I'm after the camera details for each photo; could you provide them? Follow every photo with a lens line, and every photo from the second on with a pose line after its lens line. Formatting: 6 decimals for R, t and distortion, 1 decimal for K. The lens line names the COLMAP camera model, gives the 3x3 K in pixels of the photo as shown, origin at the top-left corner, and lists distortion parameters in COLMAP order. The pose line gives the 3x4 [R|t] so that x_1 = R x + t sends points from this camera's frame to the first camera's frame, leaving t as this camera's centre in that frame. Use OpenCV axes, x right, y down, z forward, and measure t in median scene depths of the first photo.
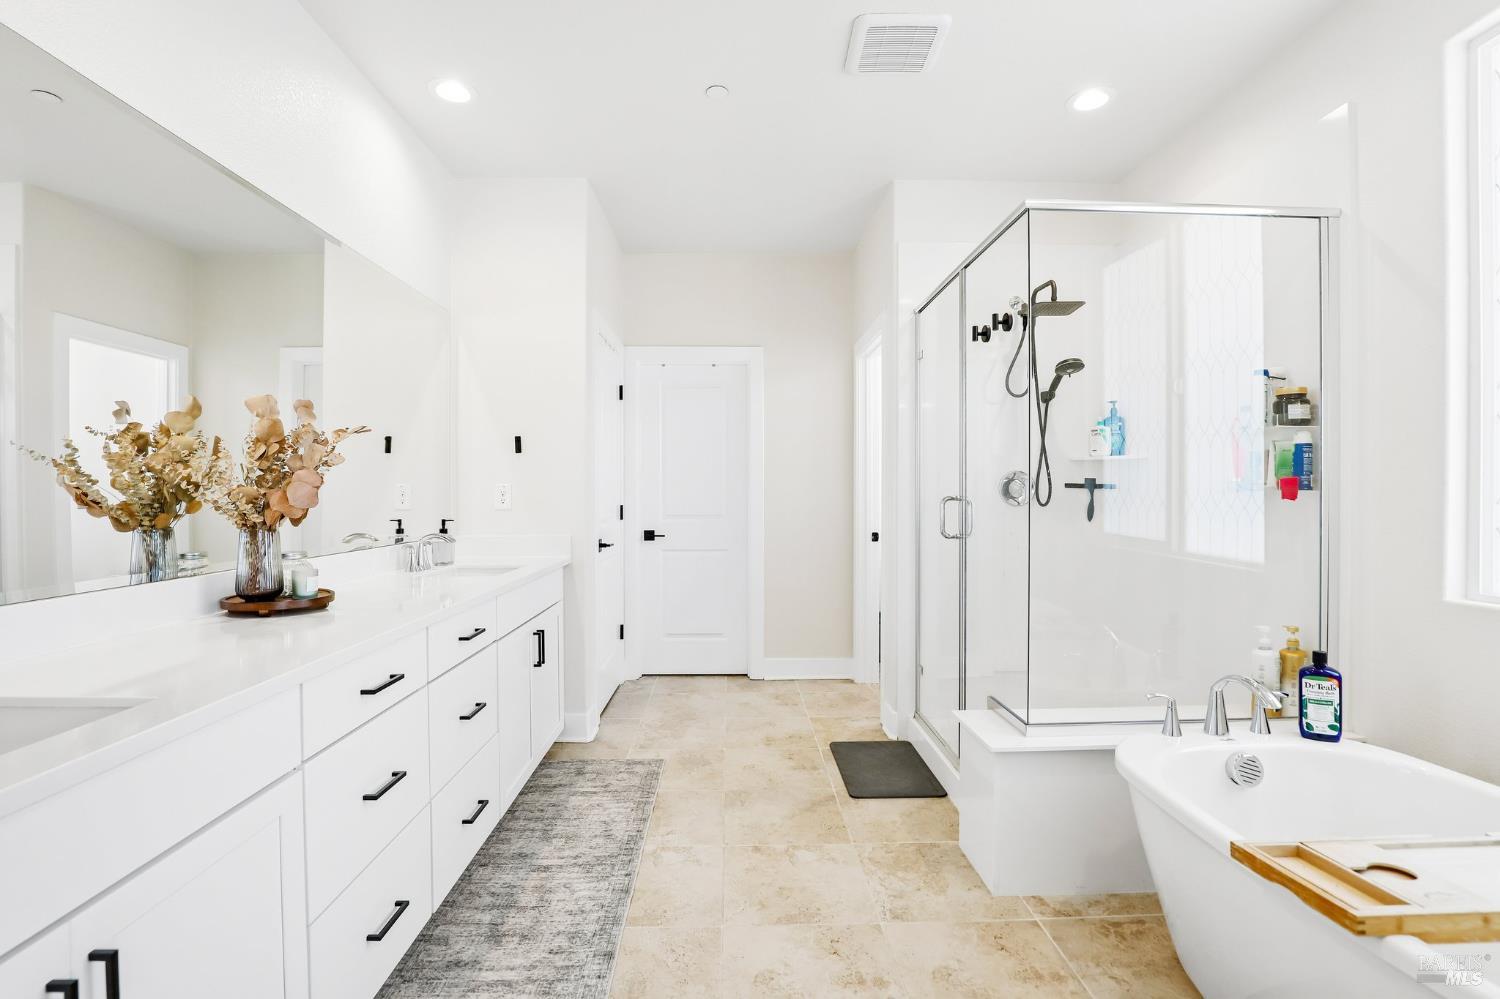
lens RADIAL K [[689.6, 0, 747.9], [0, 689.6, 495.2], [0, 0, 1]] dist [-0.030549, 0.000892]
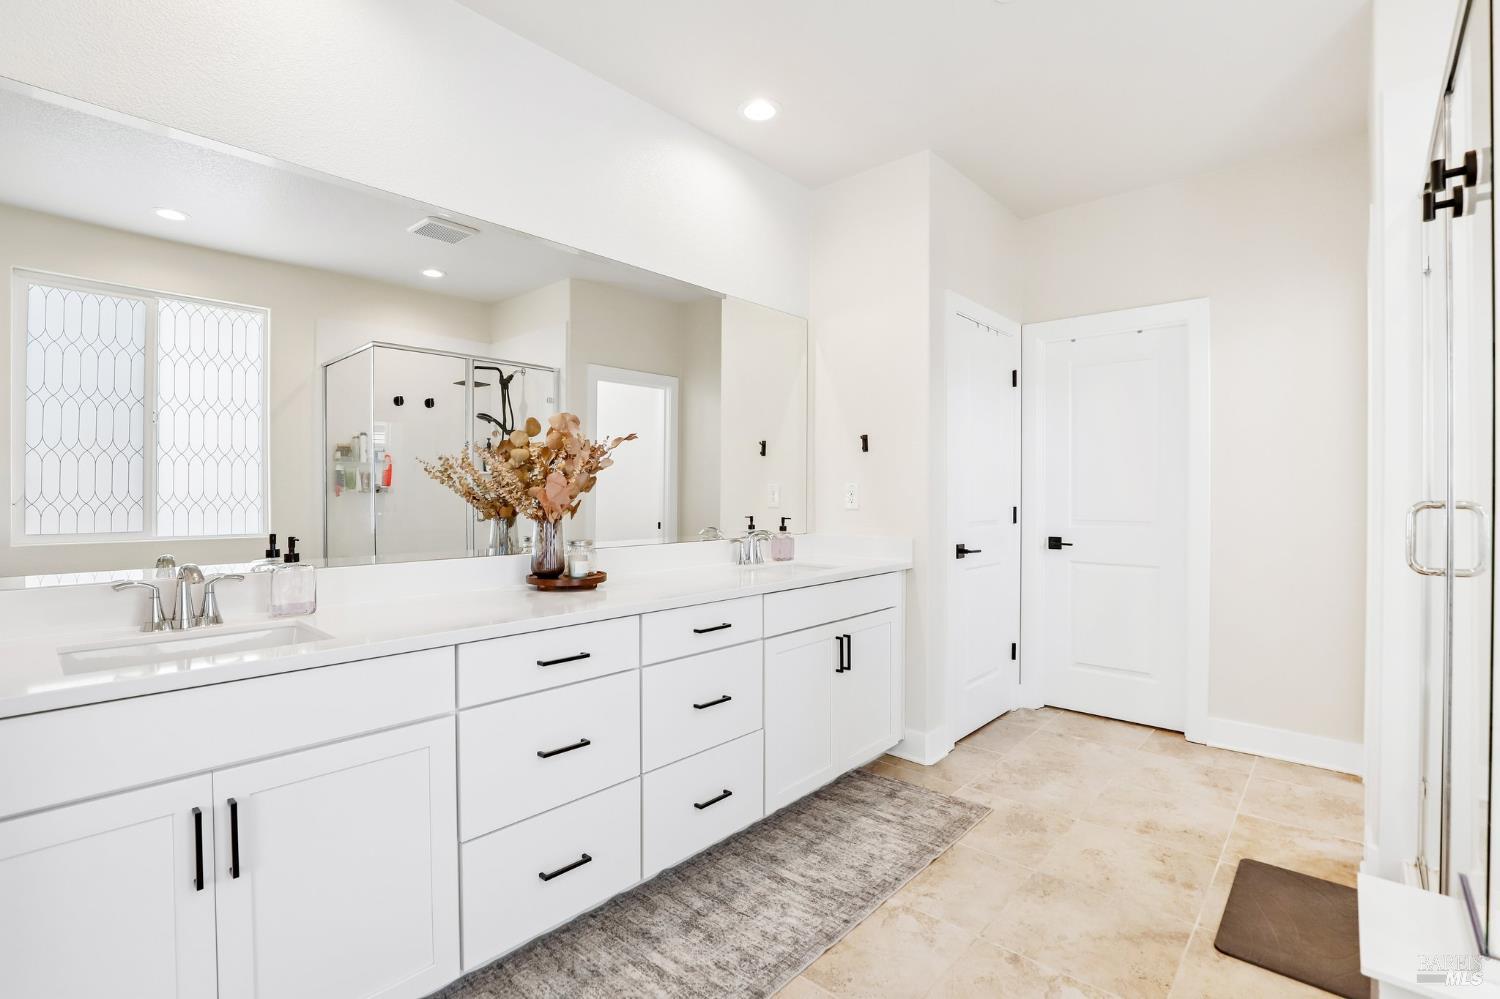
lens RADIAL K [[689.6, 0, 747.9], [0, 689.6, 495.2], [0, 0, 1]] dist [-0.030549, 0.000892]
pose [[0.727613, 0.005889, -0.685963, 0.263990], [-0.005614, 0.999981, 0.002630, -0.001482], [0.685965, 0.001937, 0.727632, 0.206600]]
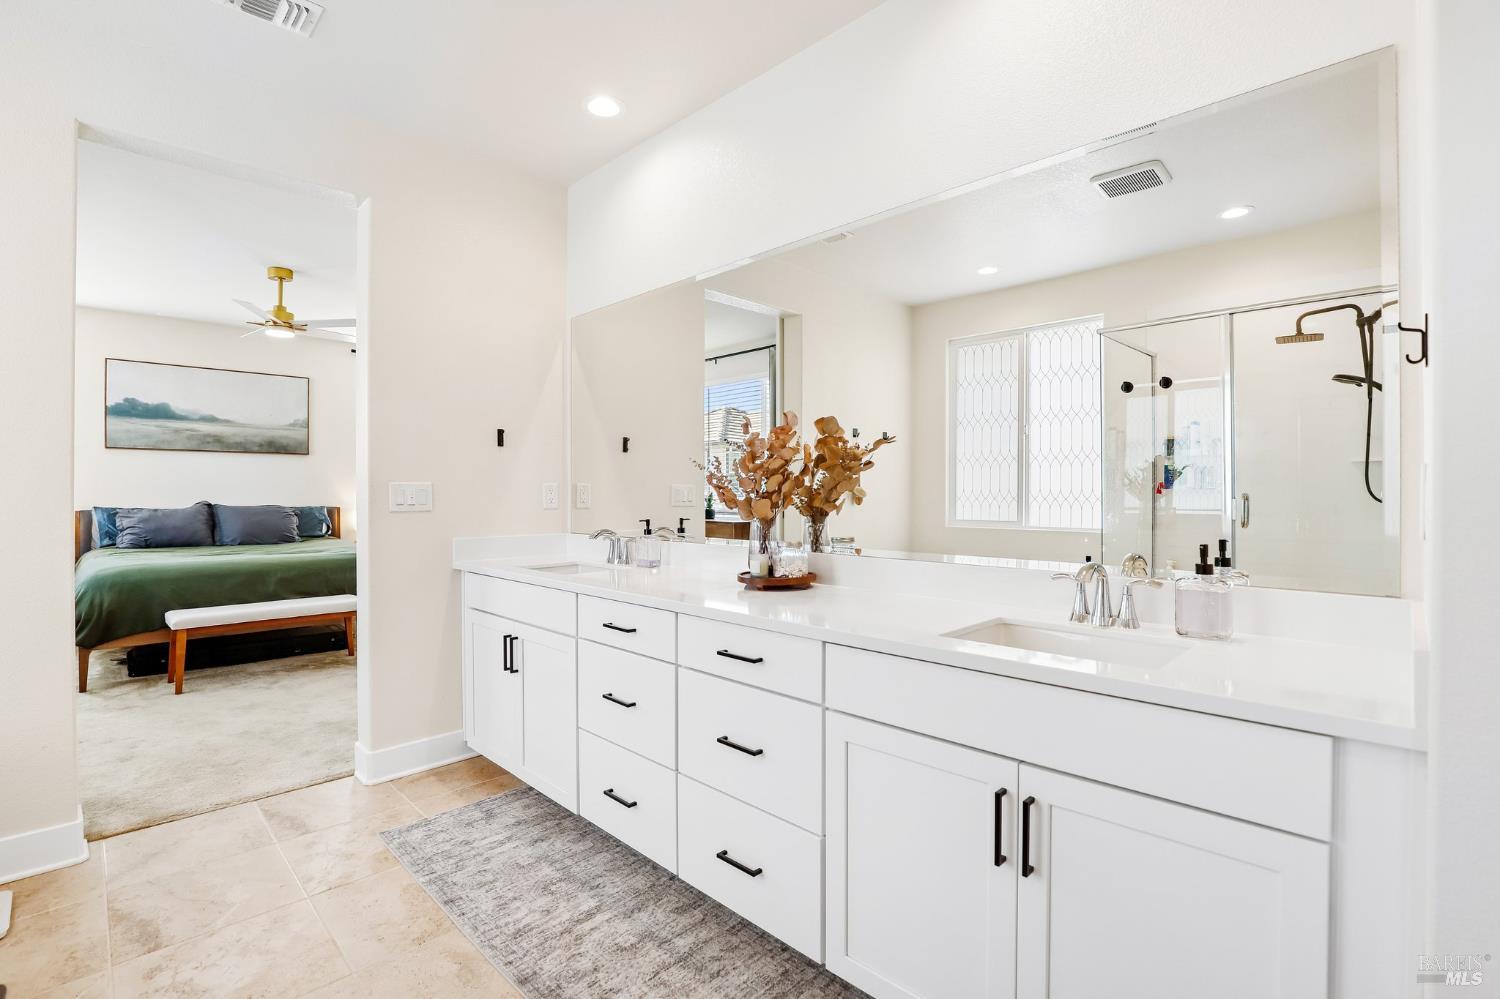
lens RADIAL K [[689.6, 0, 747.9], [0, 689.6, 495.2], [0, 0, 1]] dist [-0.030549, 0.000892]
pose [[-0.725761, 0.009611, -0.687880, 0.134773], [0.002019, 0.999928, 0.011840, -0.006982], [0.687944, 0.007204, -0.725728, 1.221351]]
